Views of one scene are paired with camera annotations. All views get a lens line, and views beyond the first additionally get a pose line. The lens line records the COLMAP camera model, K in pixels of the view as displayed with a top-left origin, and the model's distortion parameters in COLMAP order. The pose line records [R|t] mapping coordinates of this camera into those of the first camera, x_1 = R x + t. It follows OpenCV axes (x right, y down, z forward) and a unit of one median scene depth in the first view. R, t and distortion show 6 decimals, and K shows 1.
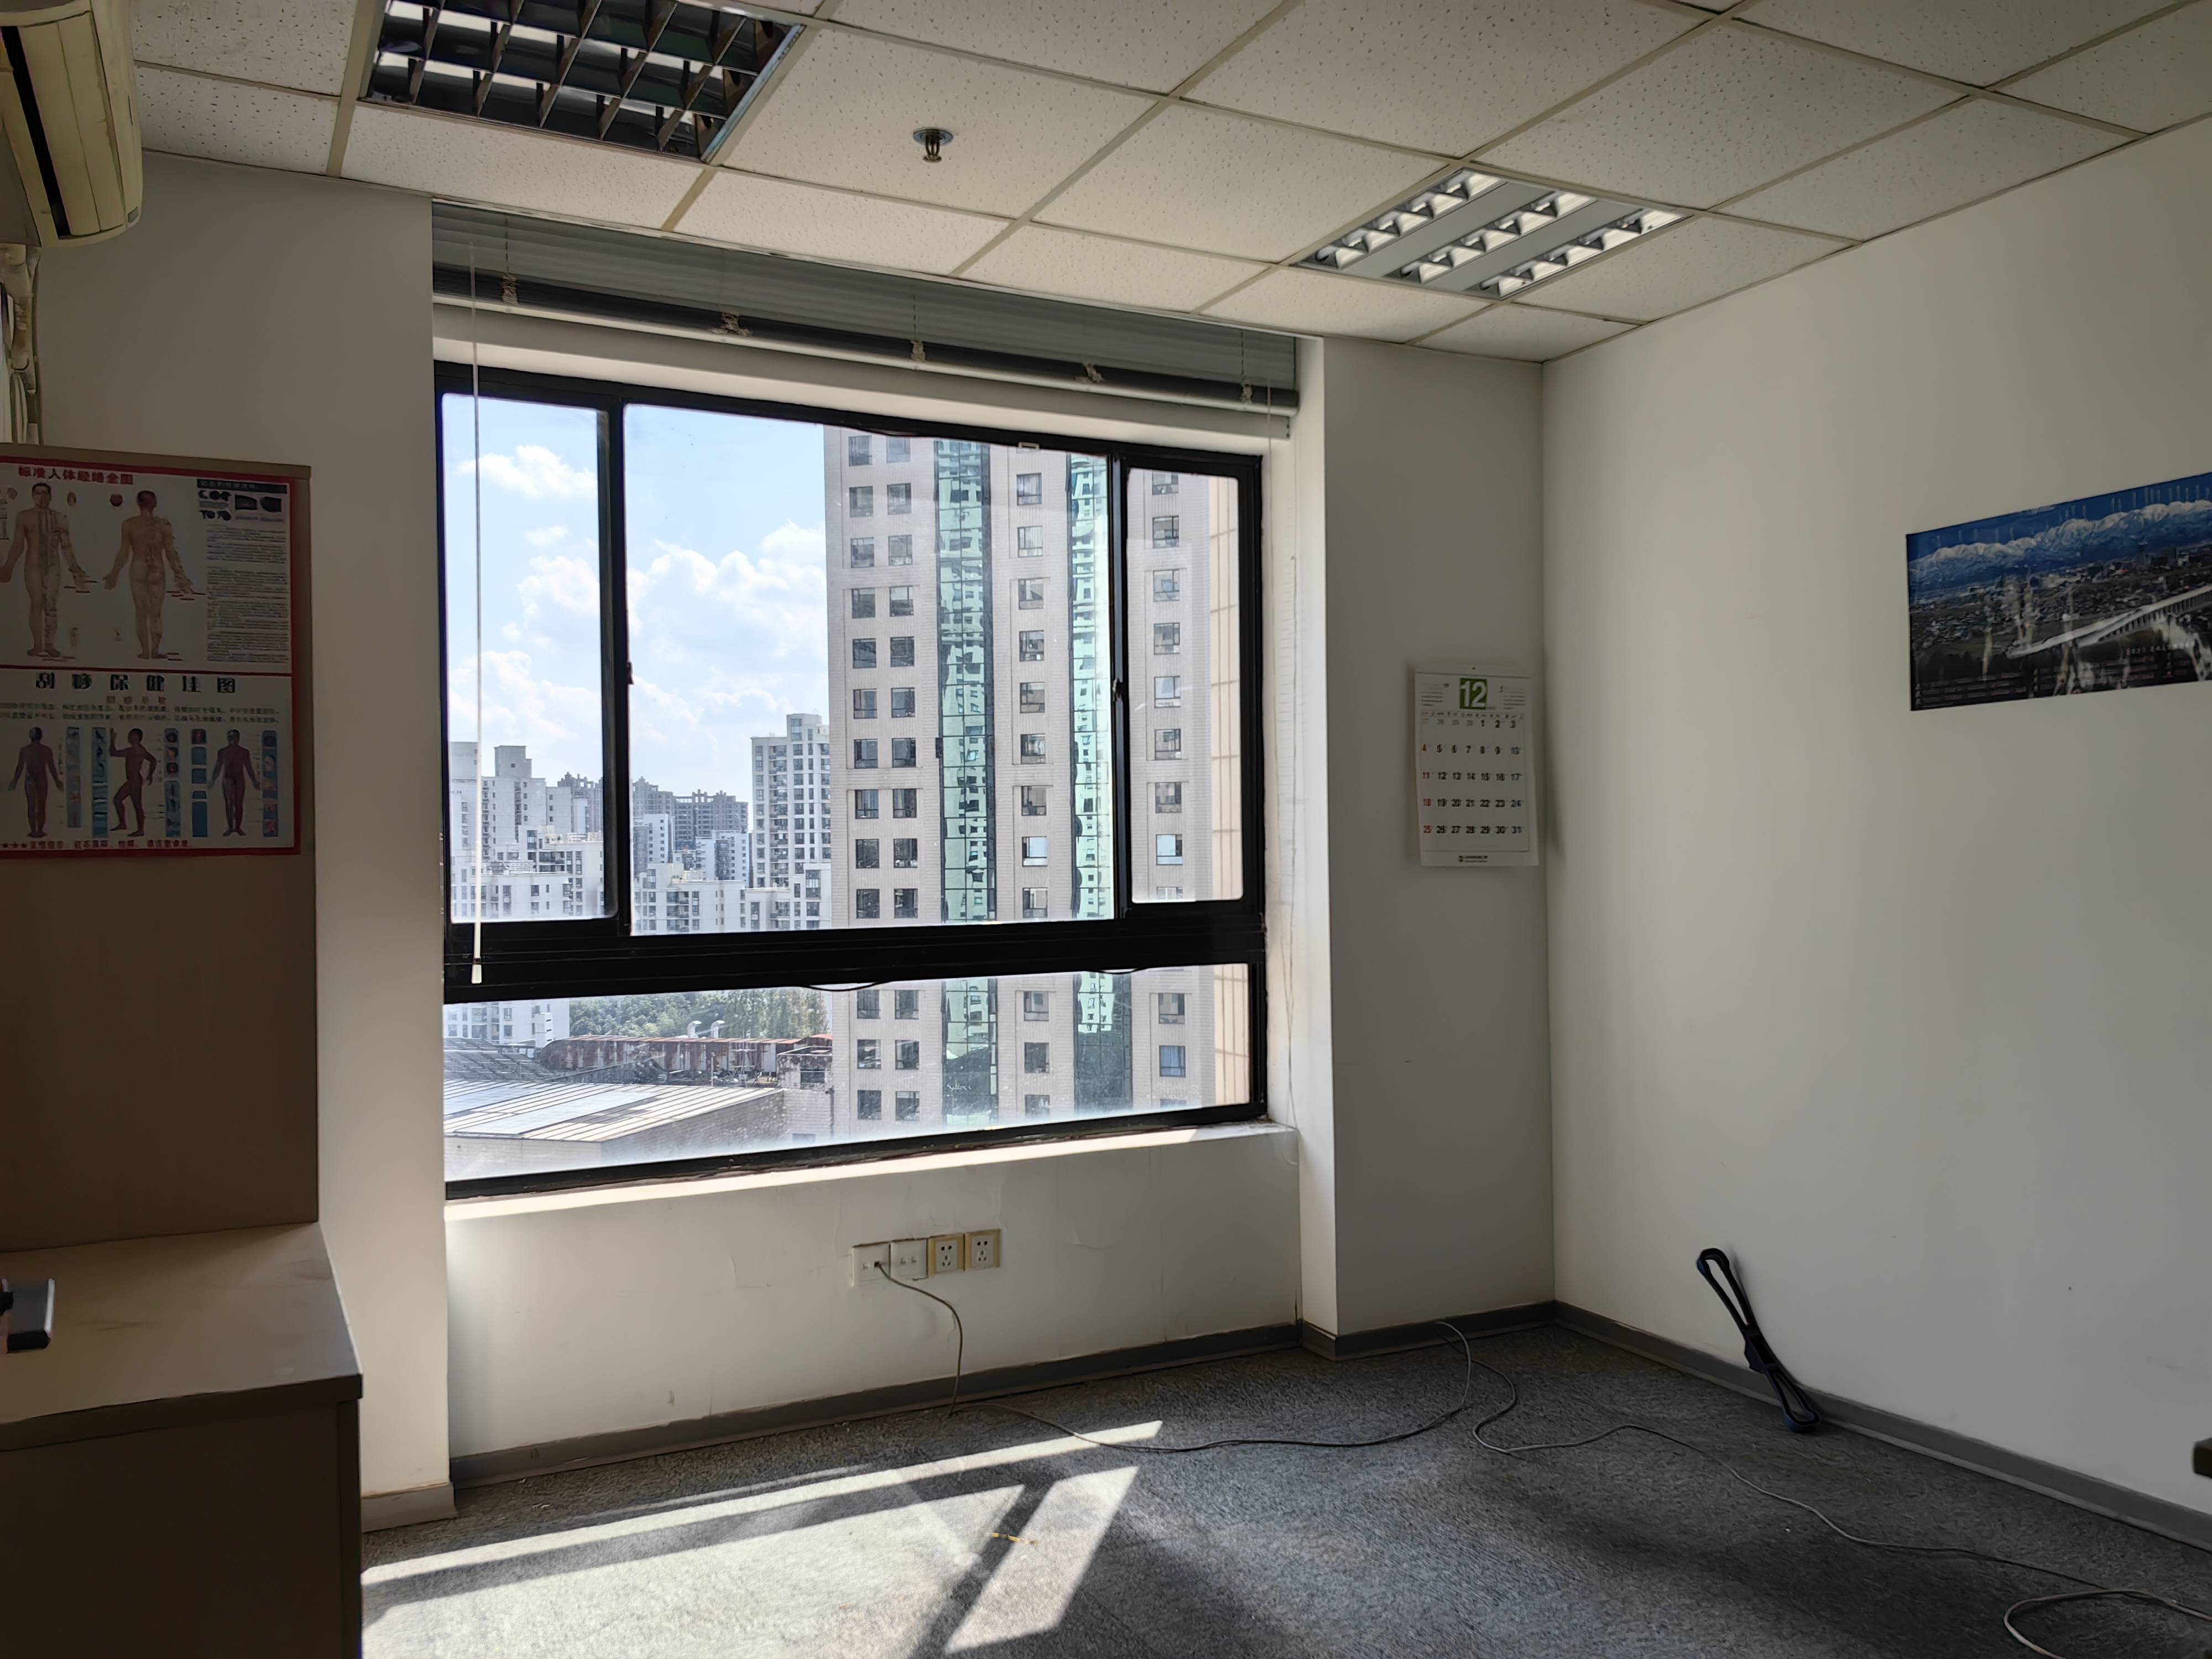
lens RADIAL K [[1703.0, 0, 1122.2], [0, 1703.0, 834.5], [0, 0, 1]] dist [0.062936, -0.123652]
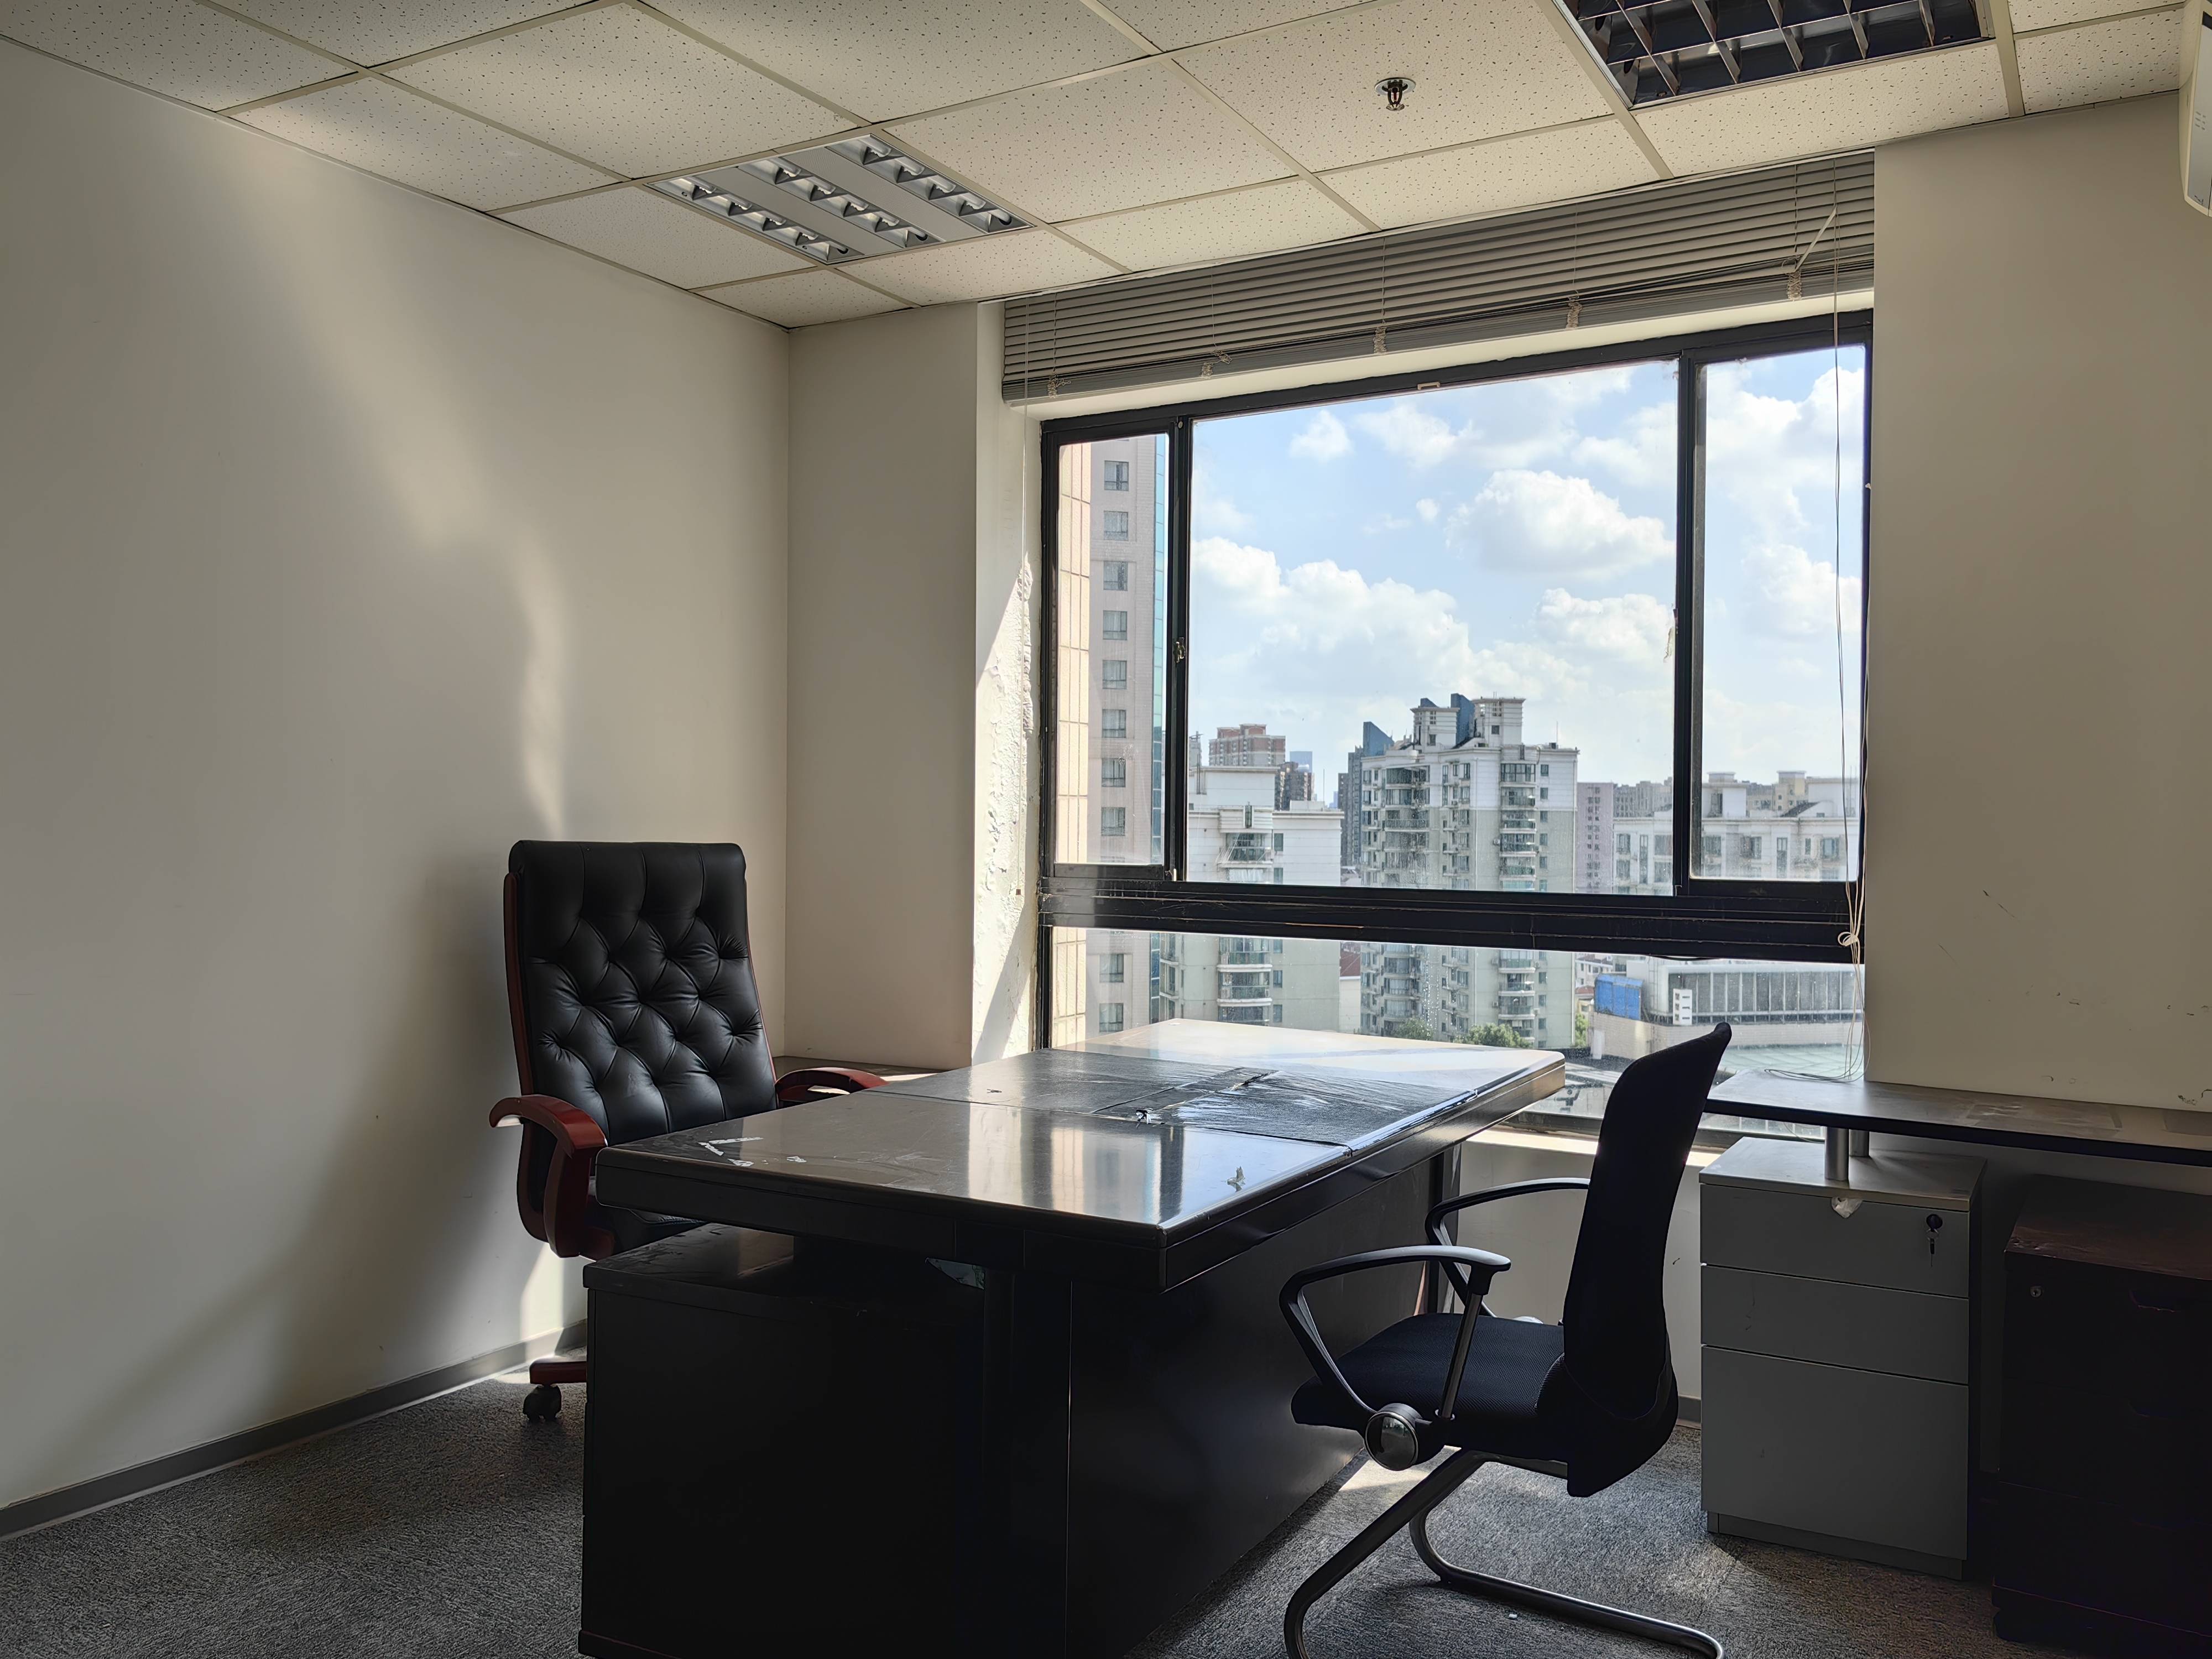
lens RADIAL K [[1703.0, 0, 1122.2], [0, 1703.0, 834.5], [0, 0, 1]] dist [0.062936, -0.123652]
pose [[0.511191, 0.025038, -0.859103, 0.635666], [-0.004320, 0.999638, 0.026563, -0.003450], [0.859456, -0.009867, 0.511114, 0.343660]]
